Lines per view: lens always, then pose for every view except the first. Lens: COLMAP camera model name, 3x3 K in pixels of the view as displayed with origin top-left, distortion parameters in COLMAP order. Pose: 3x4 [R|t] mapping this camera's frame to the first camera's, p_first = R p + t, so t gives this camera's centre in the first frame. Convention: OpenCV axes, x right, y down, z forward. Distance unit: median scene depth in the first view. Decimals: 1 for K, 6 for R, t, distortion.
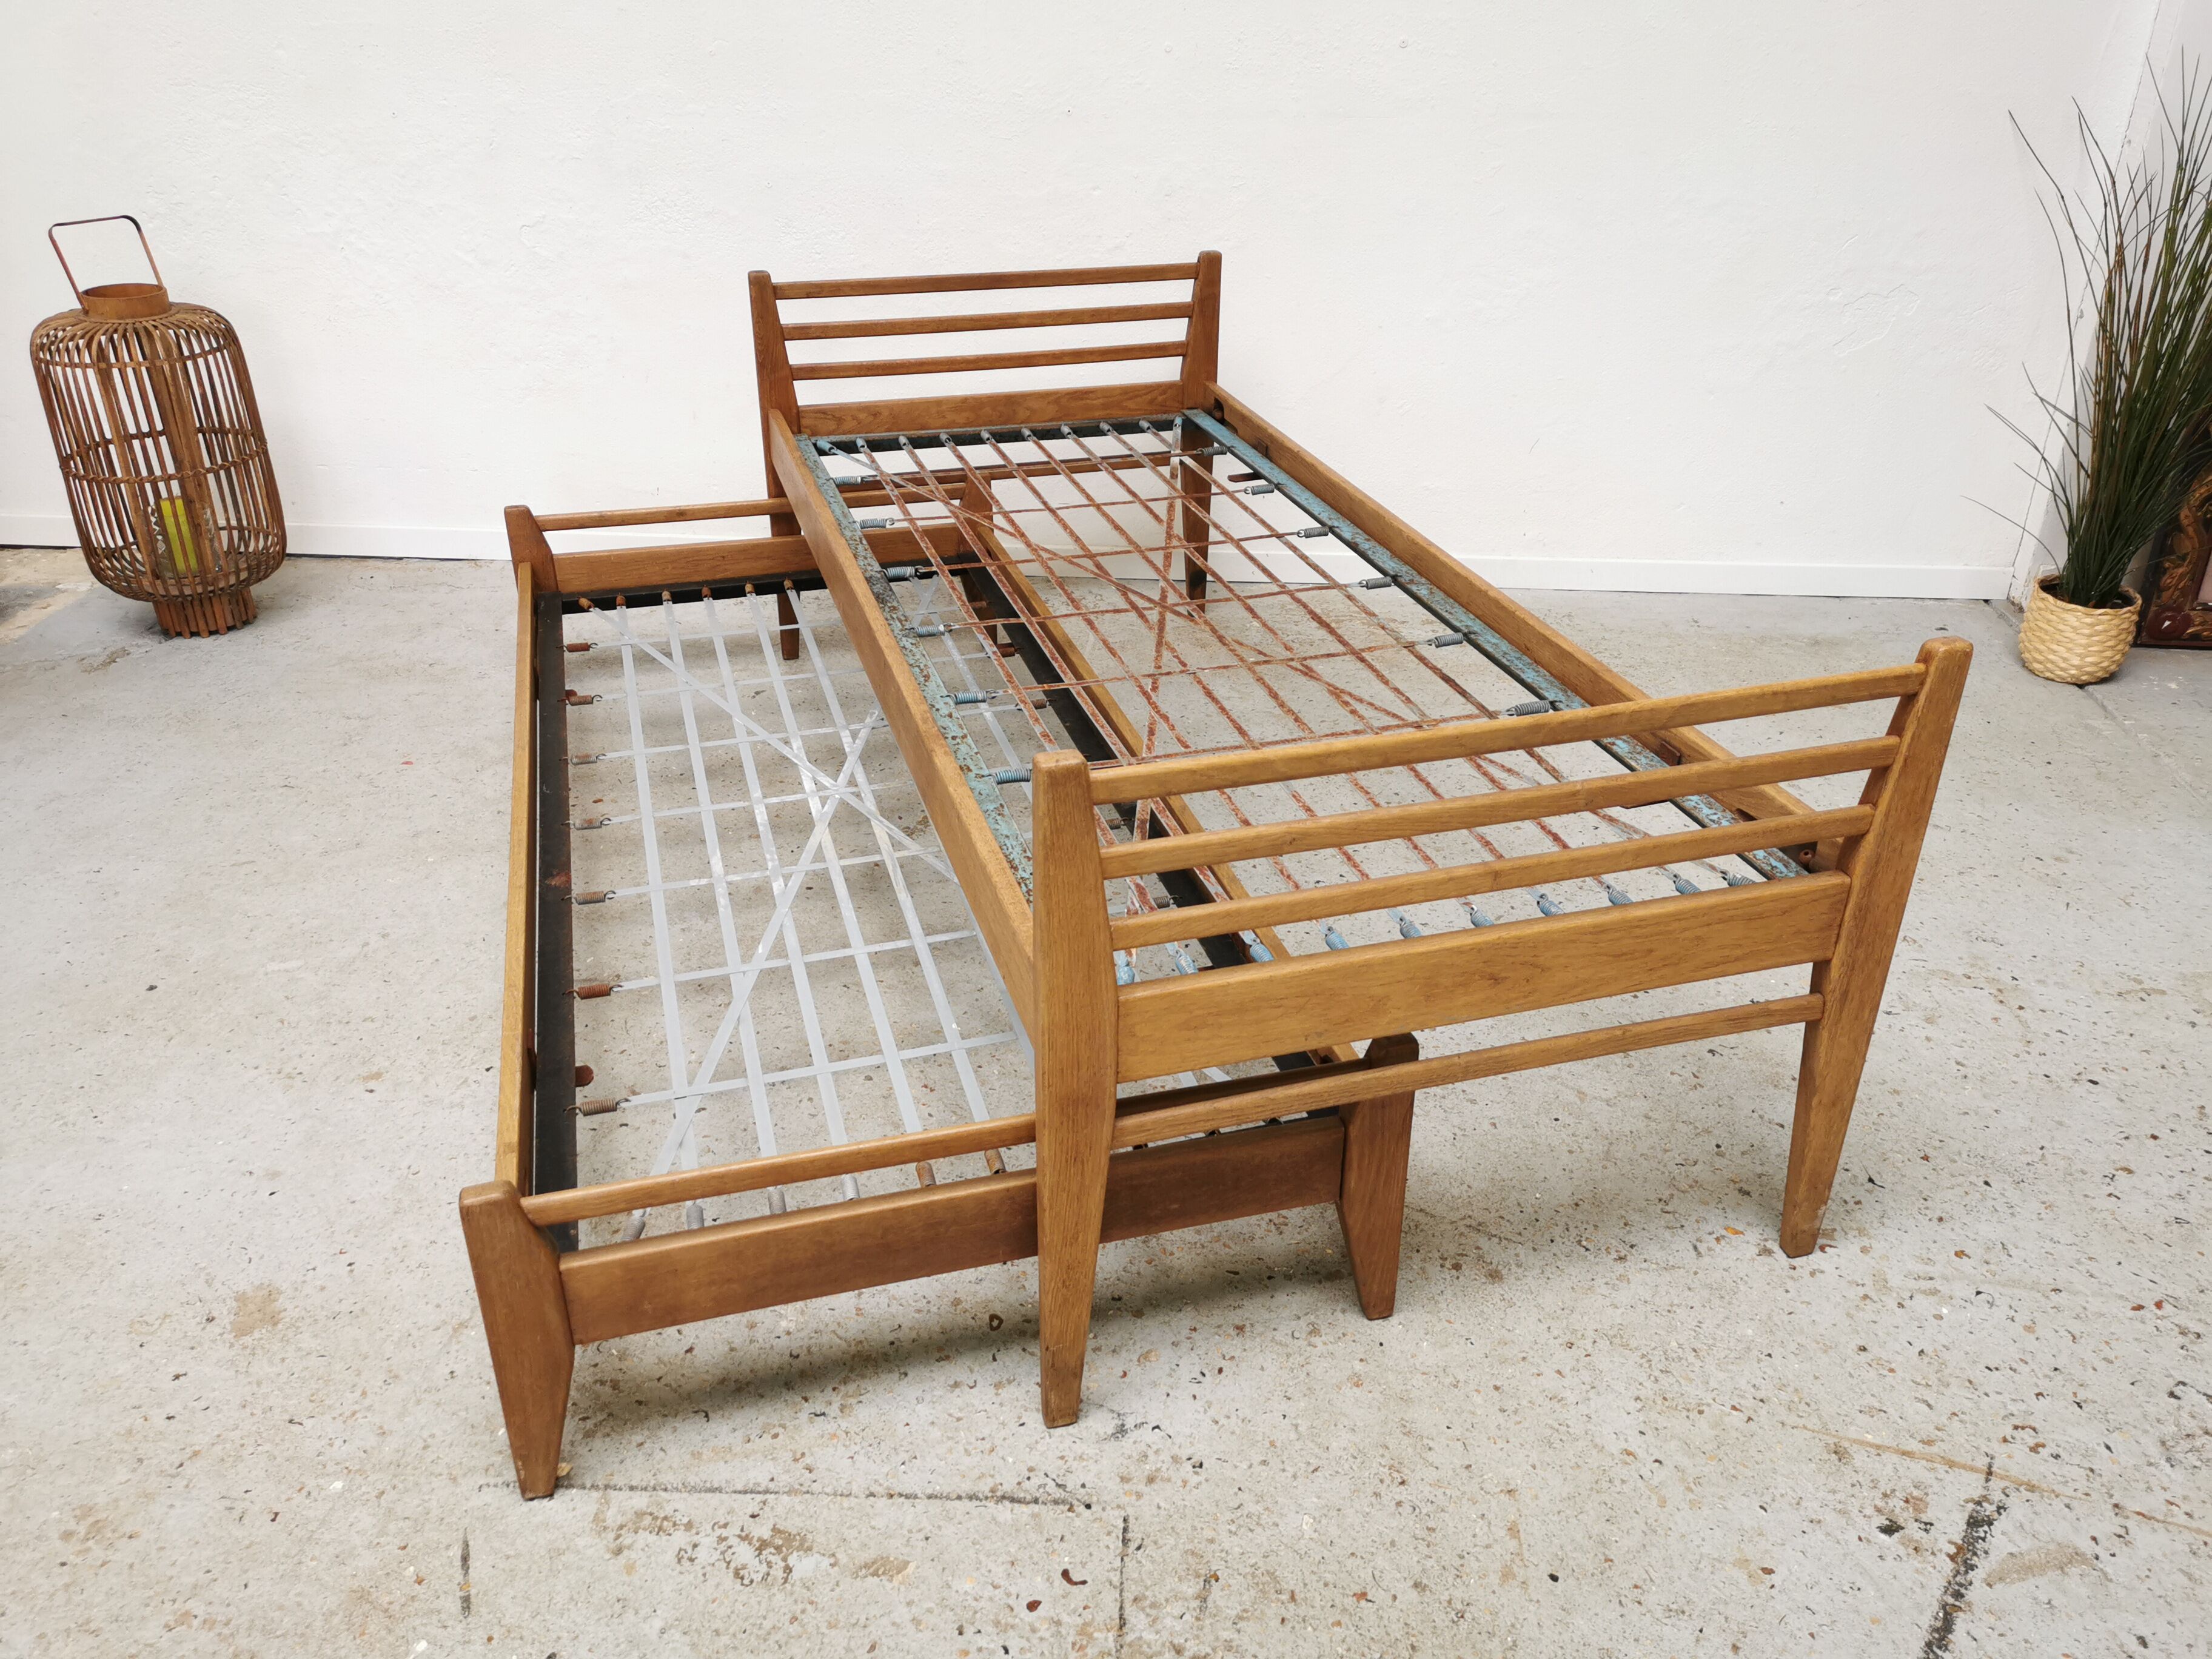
lens RADIAL K [[1703.6, 0, 1107.4], [0, 1703.6, 831.7], [0, 0, 1]] dist [0.060778, -0.059485]
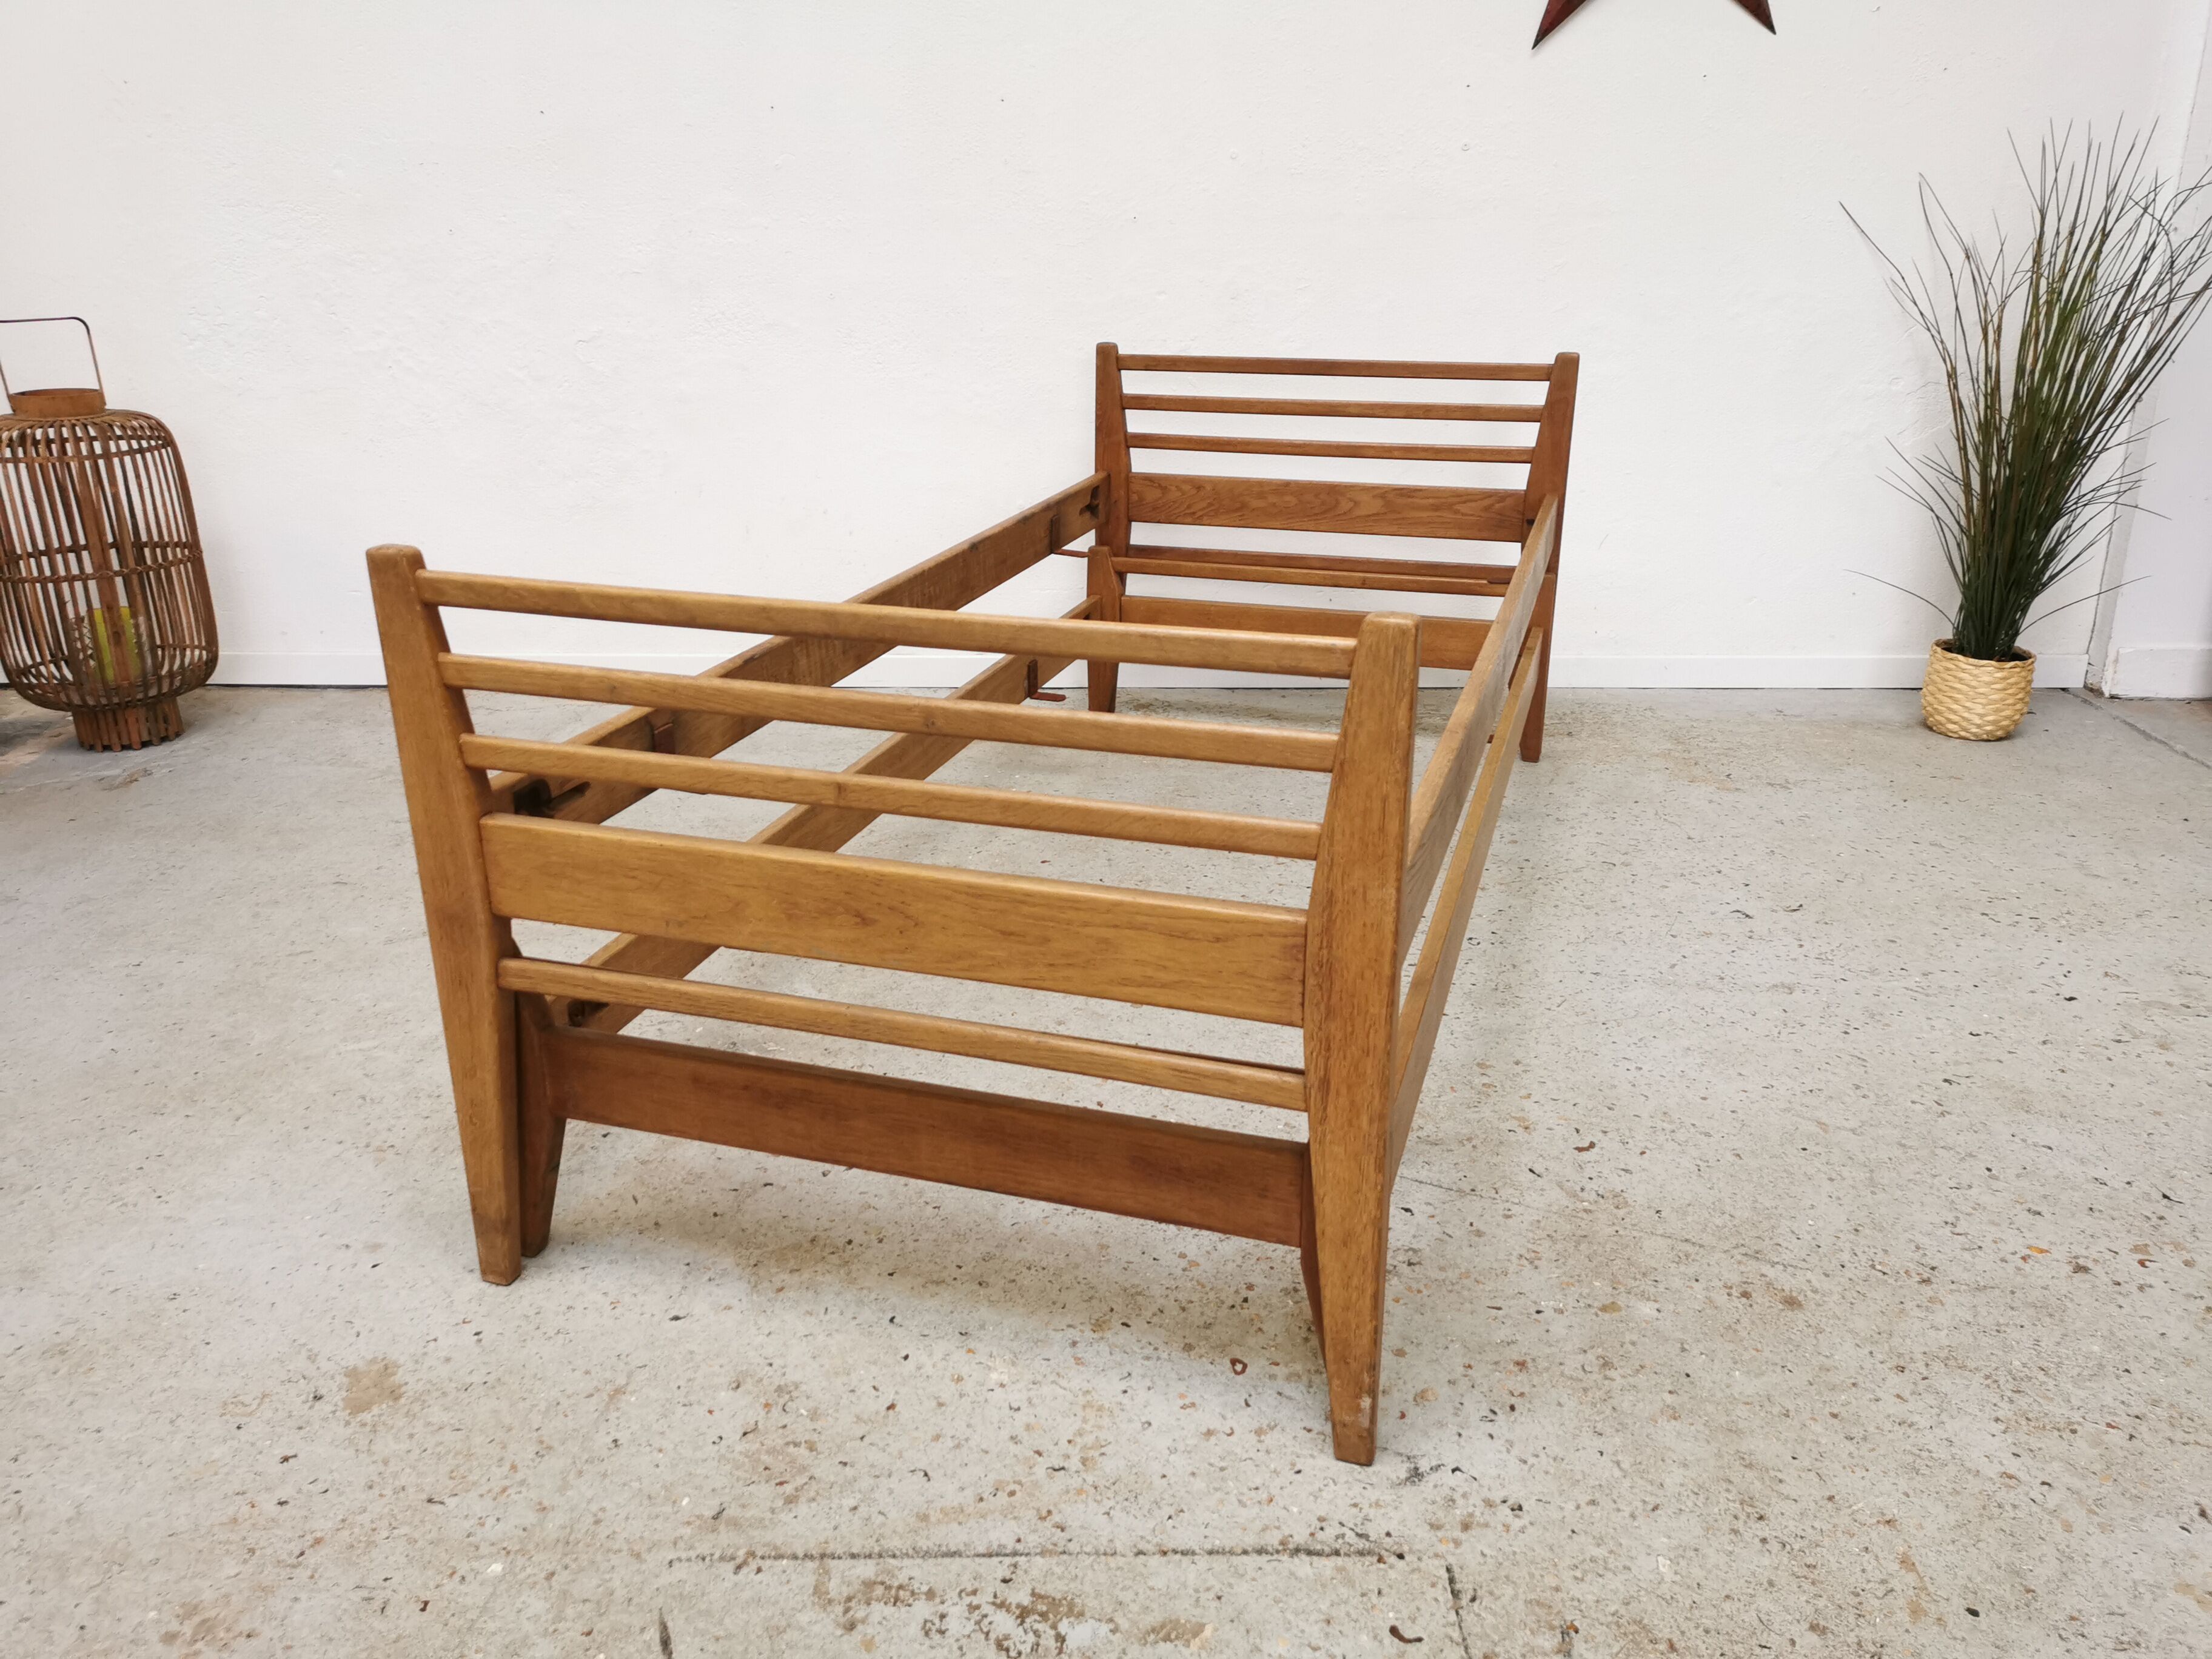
lens RADIAL K [[1703.6, 0, 1104.6], [0, 1703.6, 826.8], [0, 0, 1]] dist [0.060778, -0.059485]
pose [[0.998955, -0.023899, 0.038948, -0.164111], [0.029183, 0.989537, -0.141299, 0.140222], [-0.035164, 0.142288, 0.989201, 0.109432]]
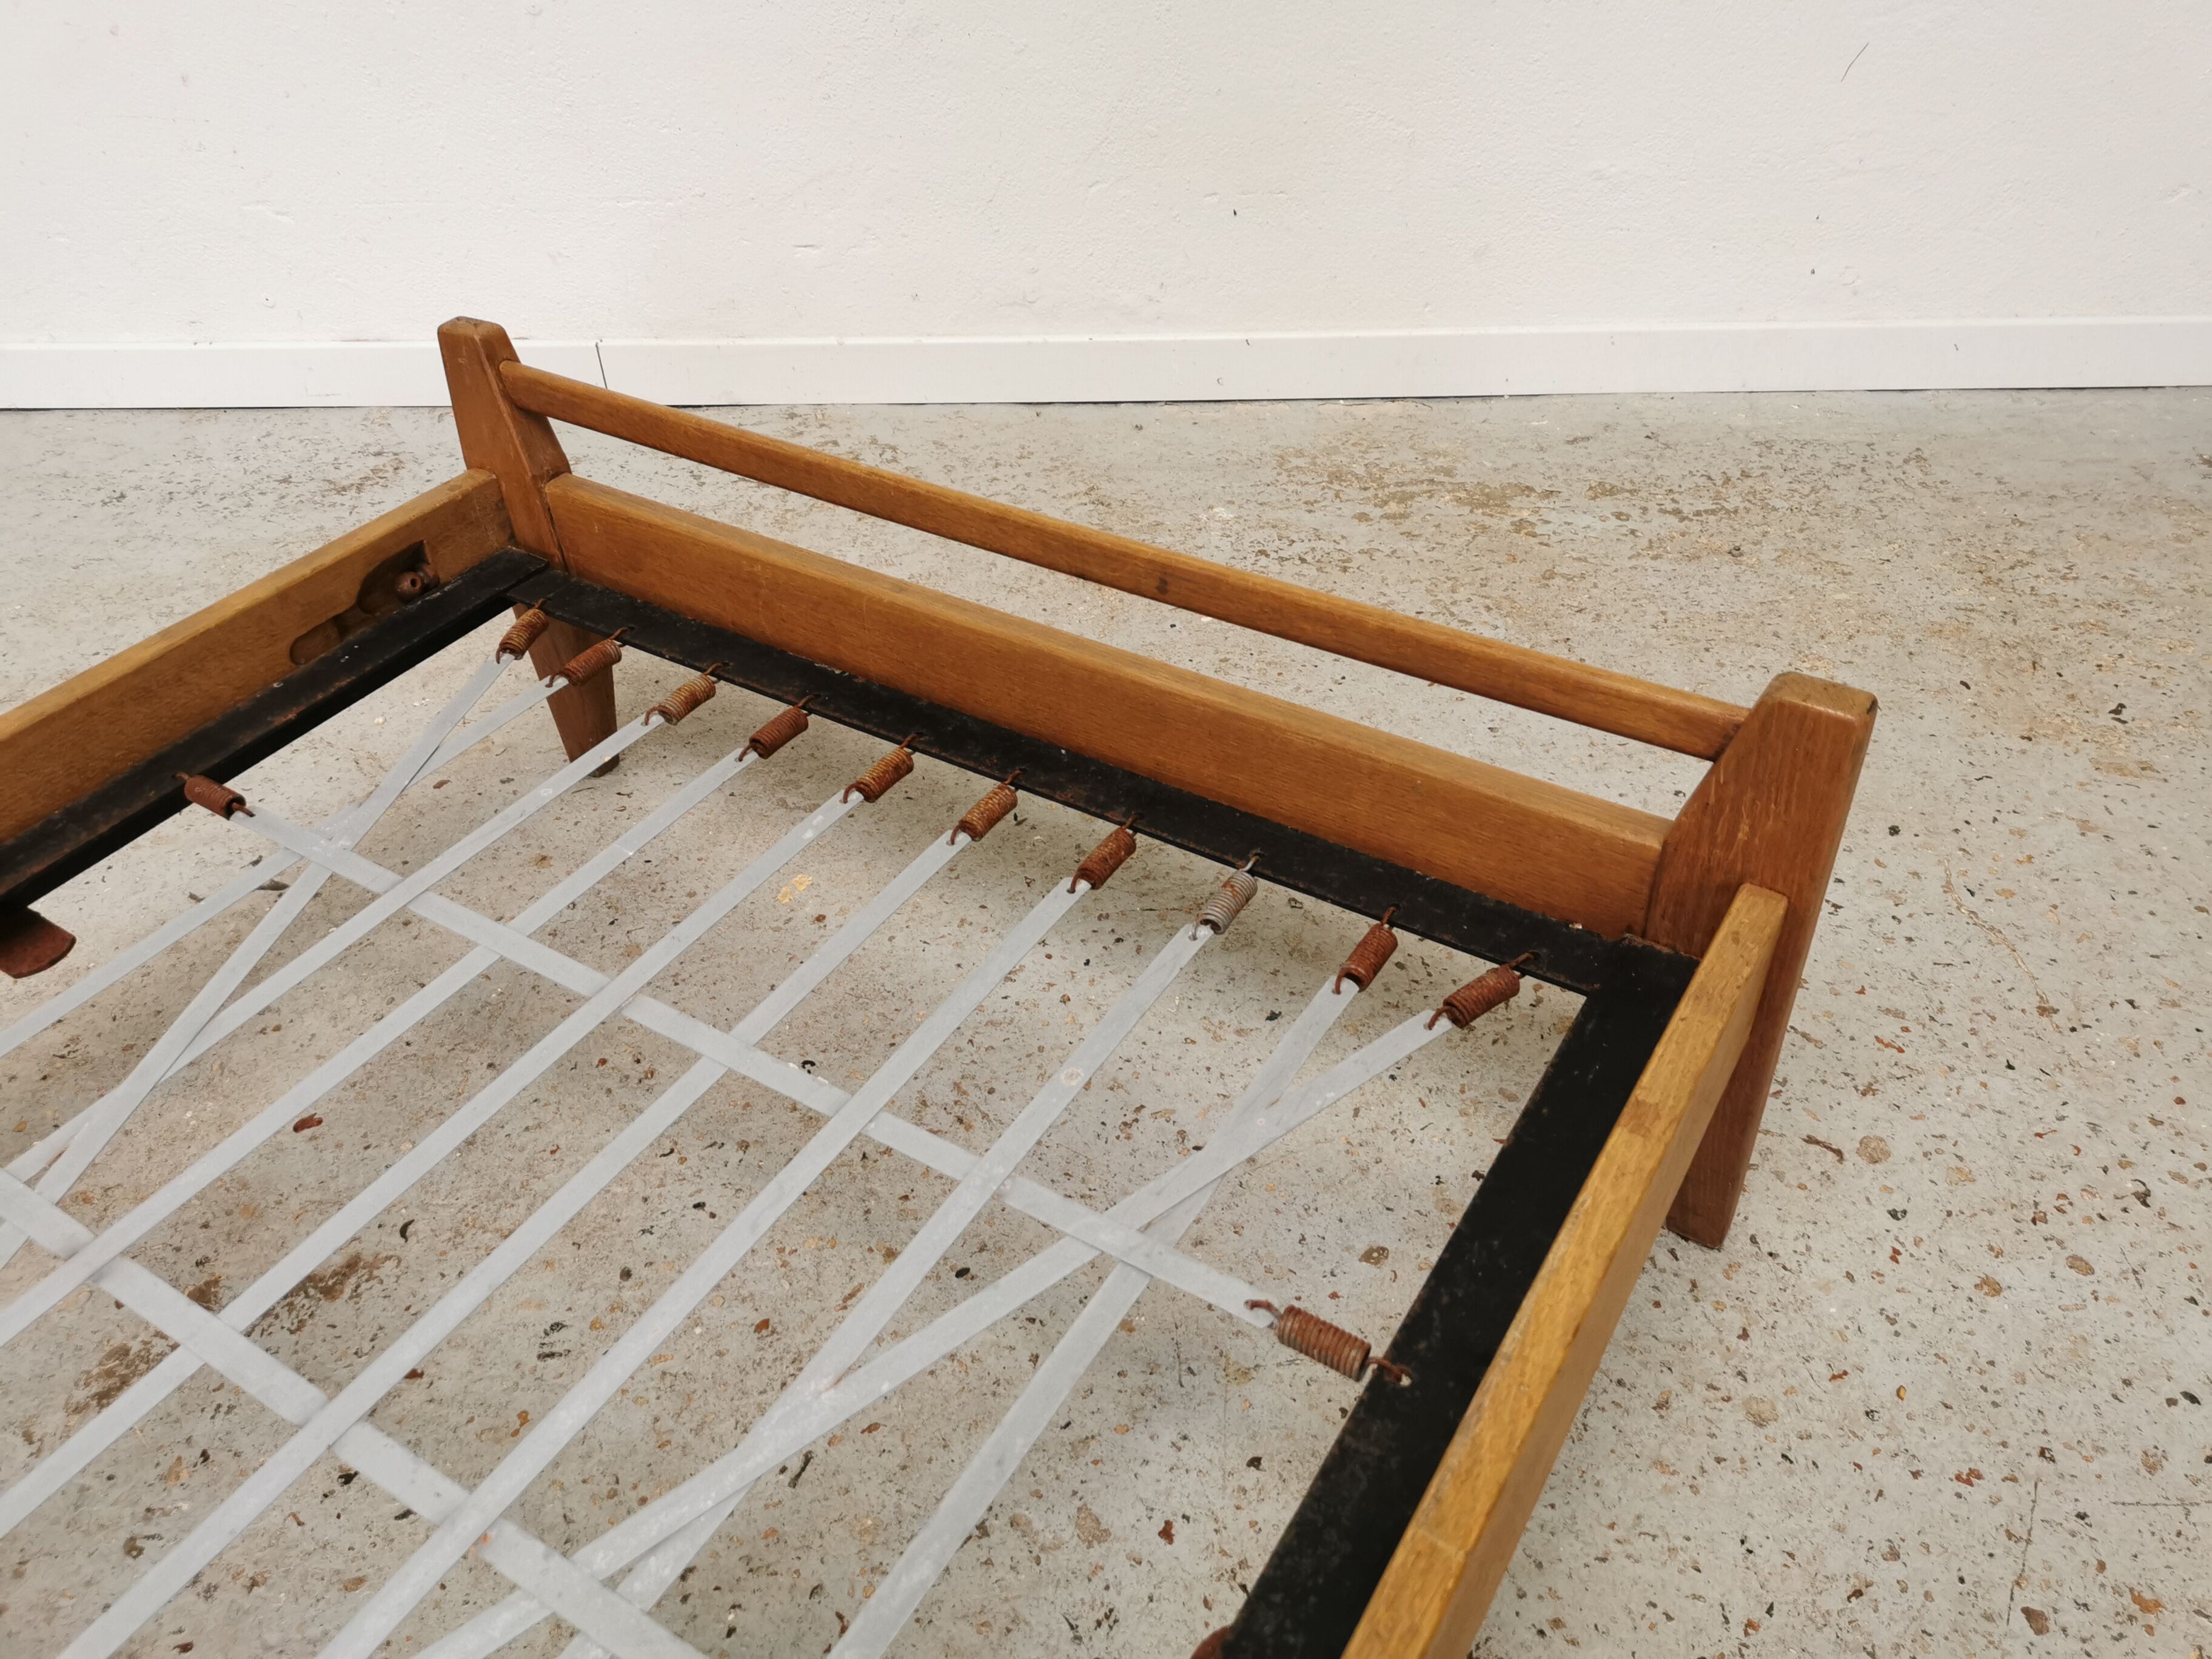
lens RADIAL K [[1703.6, 0, 1105.4], [0, 1703.6, 838.9], [0, 0, 1]] dist [0.060778, -0.059485]
pose [[0.998992, -0.035398, -0.027587, 0.132249], [0.039671, 0.983941, 0.174027, -0.233615], [0.020984, -0.174946, 0.984354, 1.076871]]
